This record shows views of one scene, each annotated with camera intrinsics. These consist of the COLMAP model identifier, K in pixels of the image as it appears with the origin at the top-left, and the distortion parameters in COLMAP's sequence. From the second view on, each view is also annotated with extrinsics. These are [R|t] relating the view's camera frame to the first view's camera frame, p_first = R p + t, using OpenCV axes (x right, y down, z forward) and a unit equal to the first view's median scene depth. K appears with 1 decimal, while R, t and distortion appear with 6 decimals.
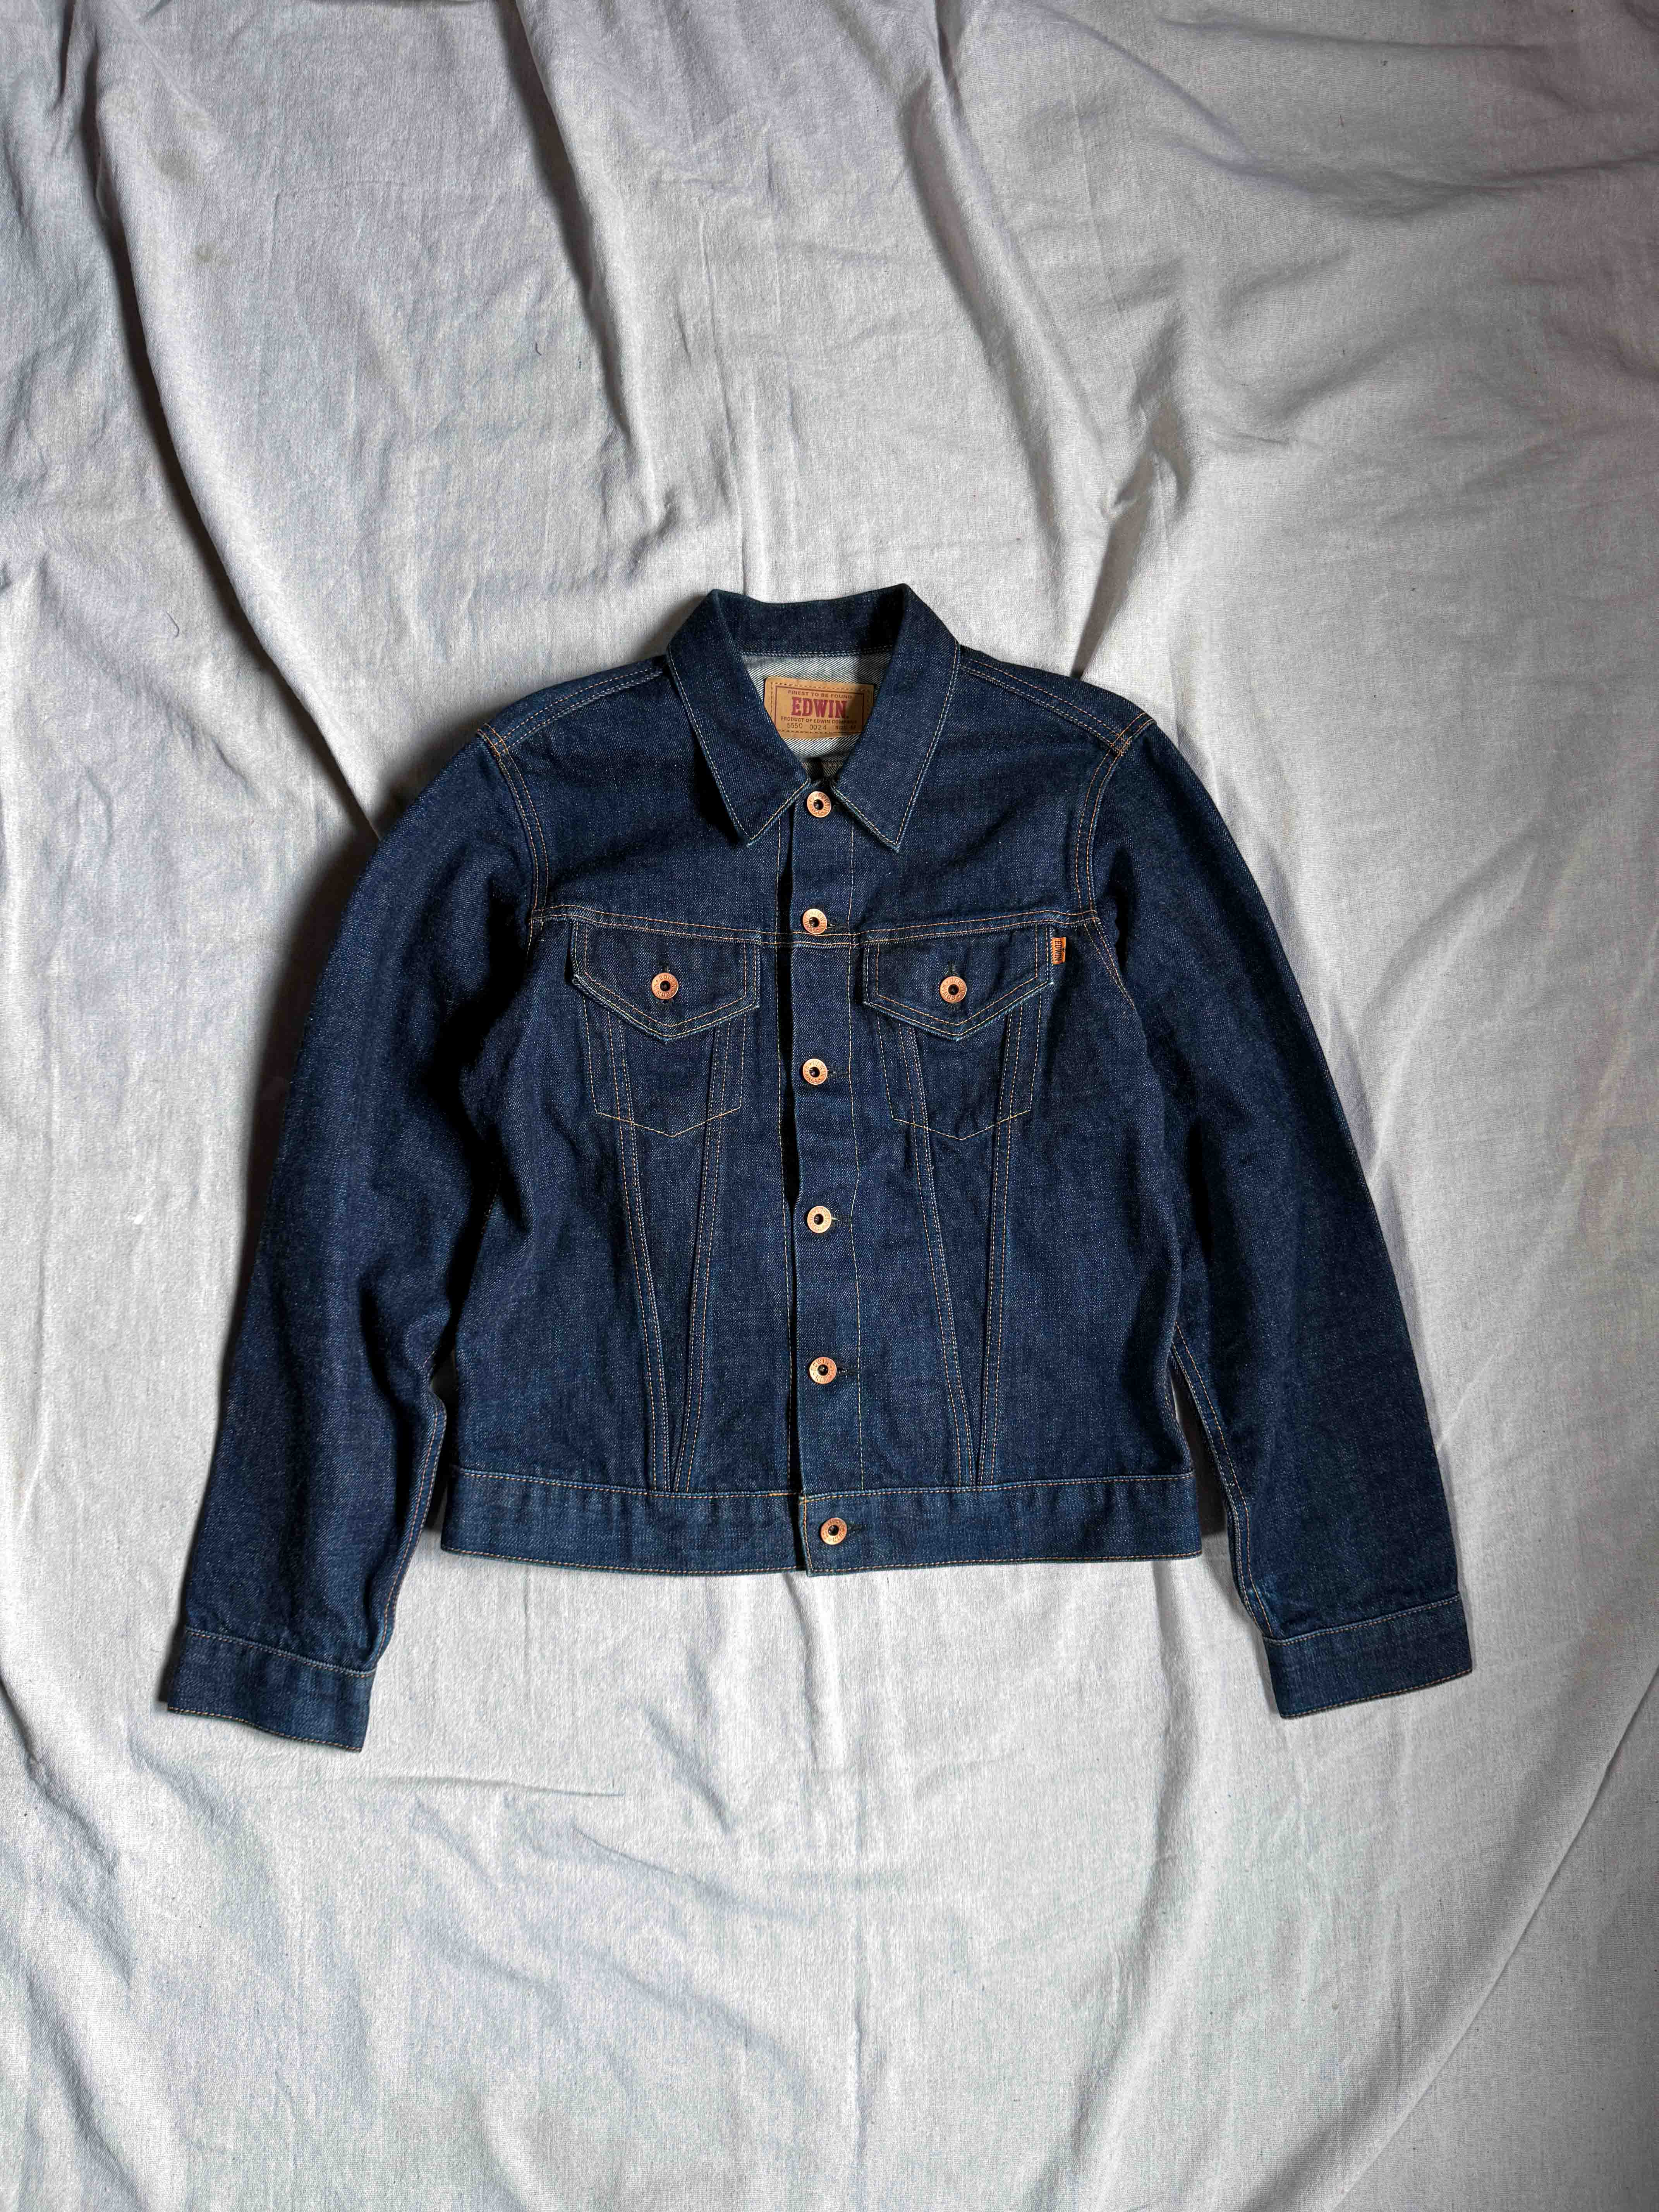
lens RADIAL K [[1576.0, 0, 833.3], [0, 1576.0, 1111.6], [0, 0, 1]] dist [-0.007093, 0.001784]
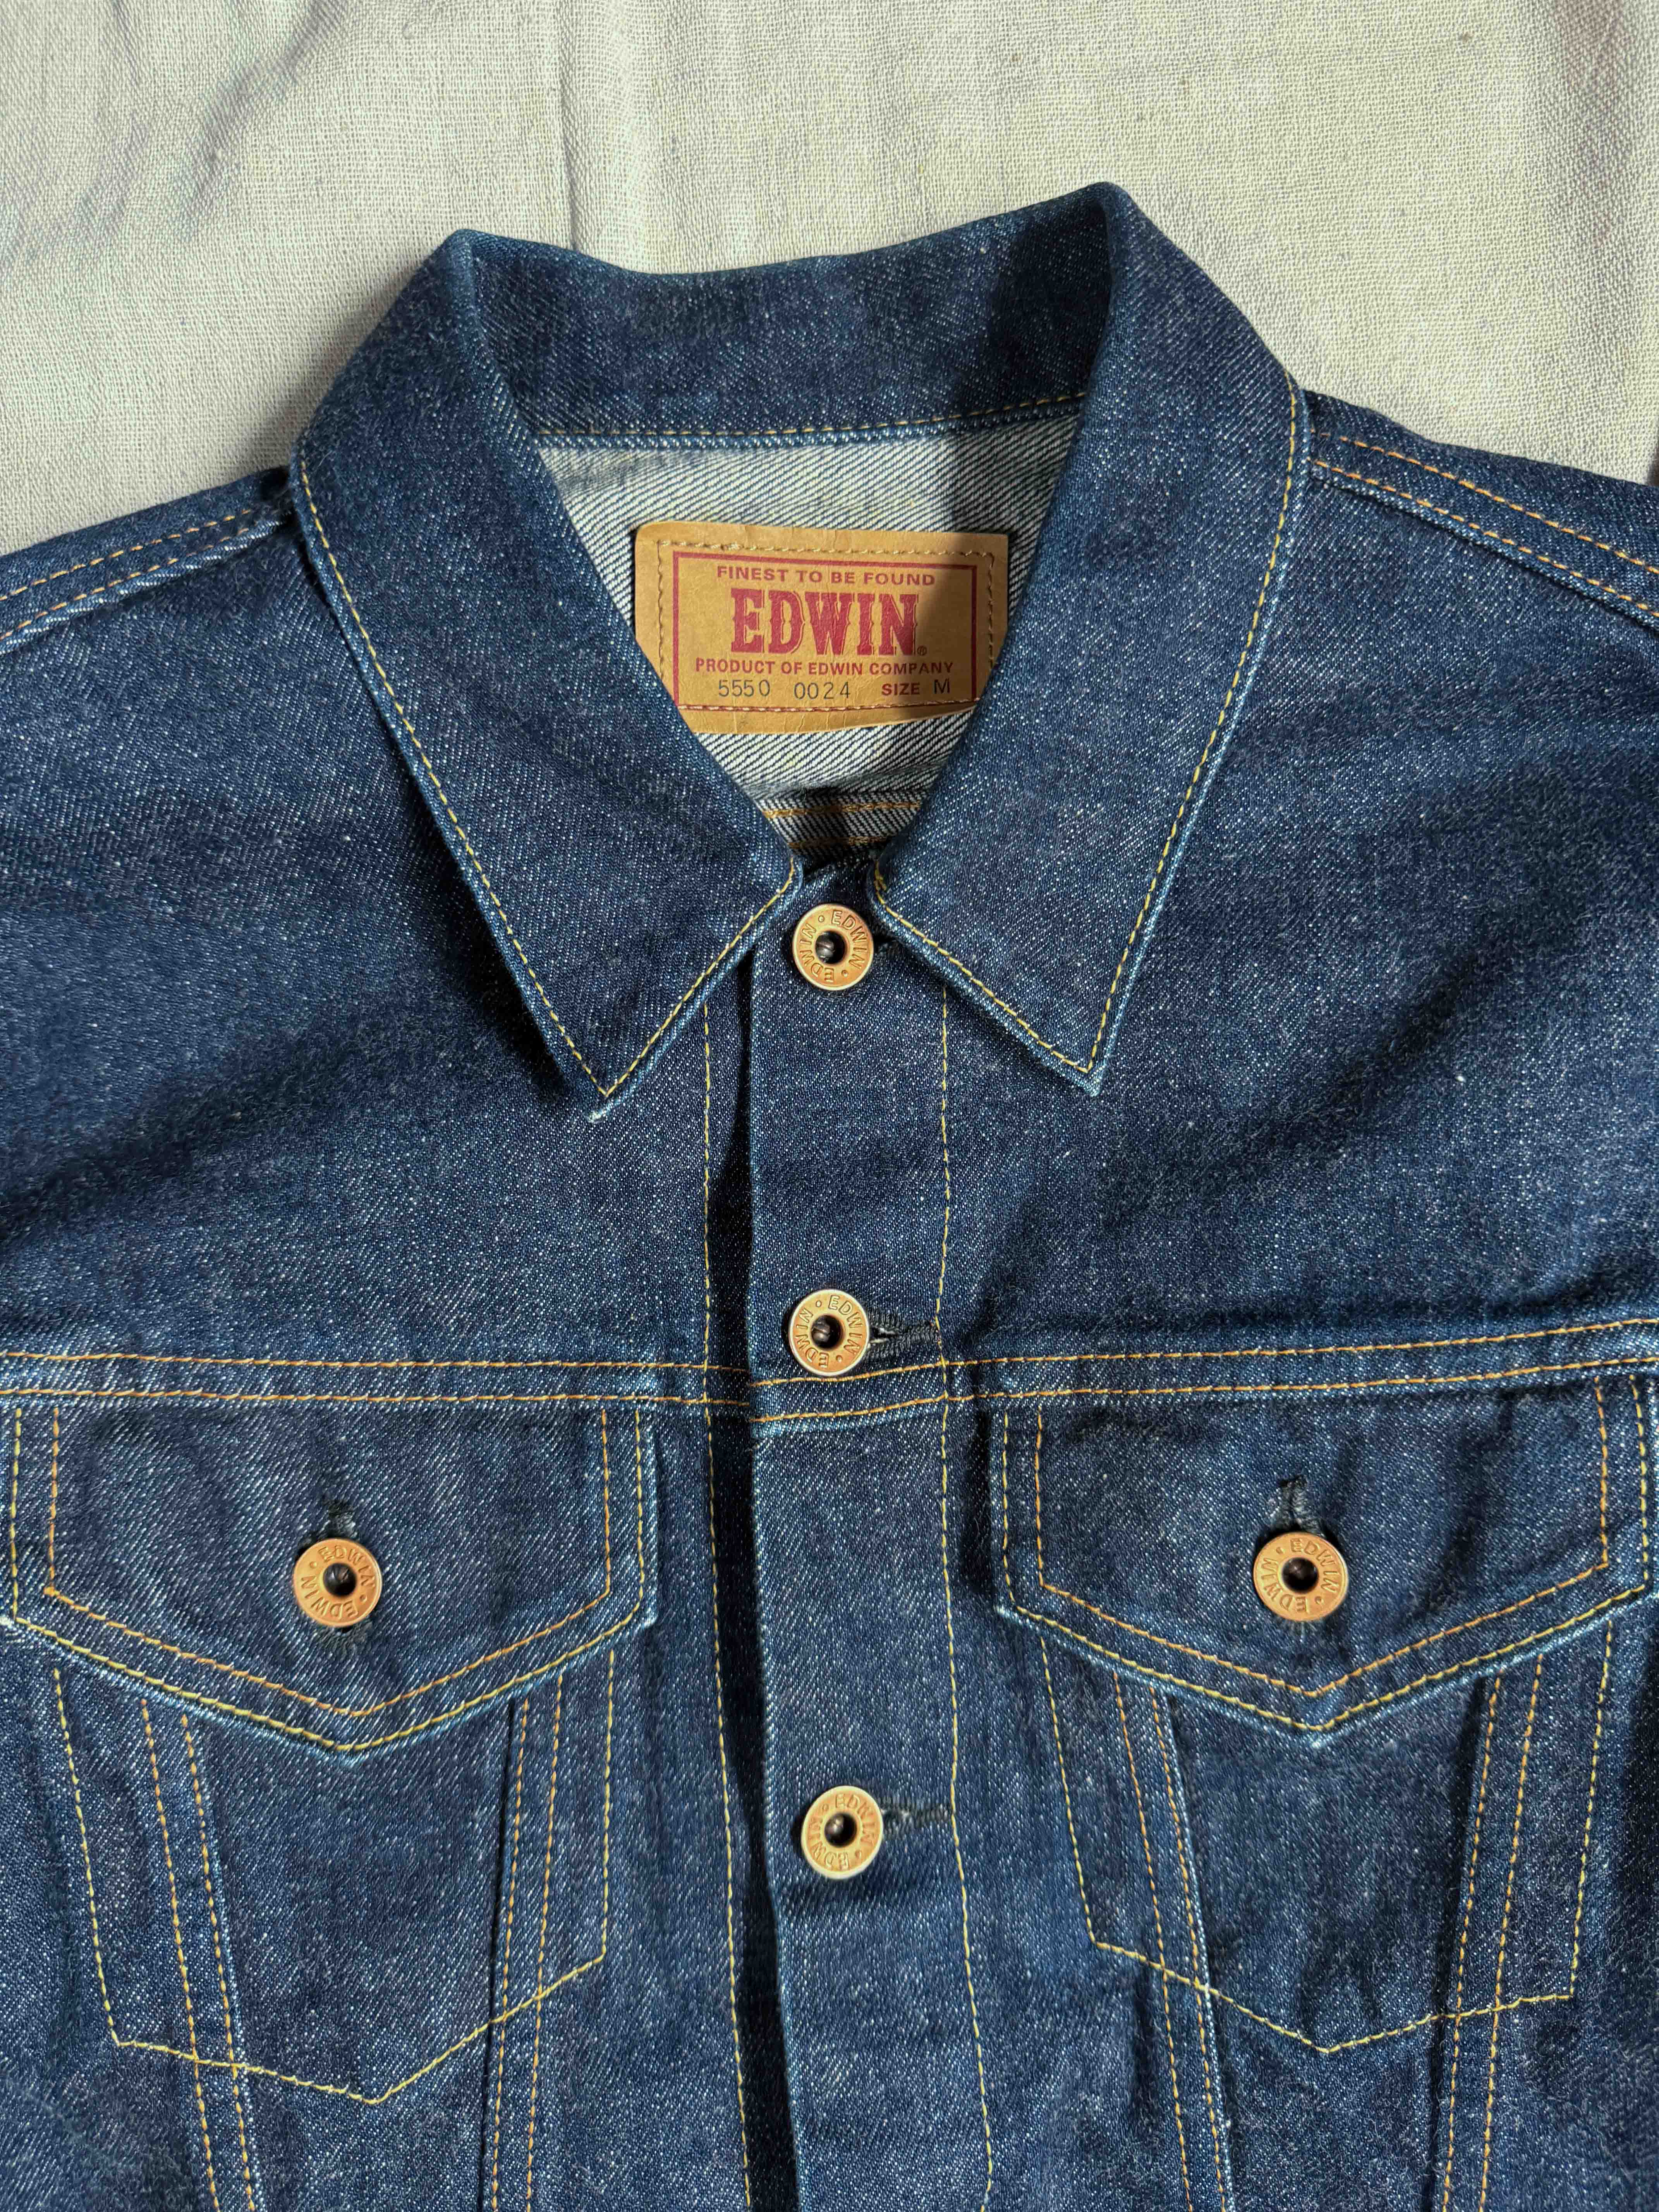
lens RADIAL K [[1551.5, 0, 818.0], [0, 1551.5, 1021.9], [0, 0, 1]] dist [-0.040471, -0.004571]
pose [[0.999037, -0.024114, -0.036642, -0.001618], [0.026718, 0.997024, 0.072316, -0.204091], [0.034789, -0.073226, 0.996708, 0.711535]]
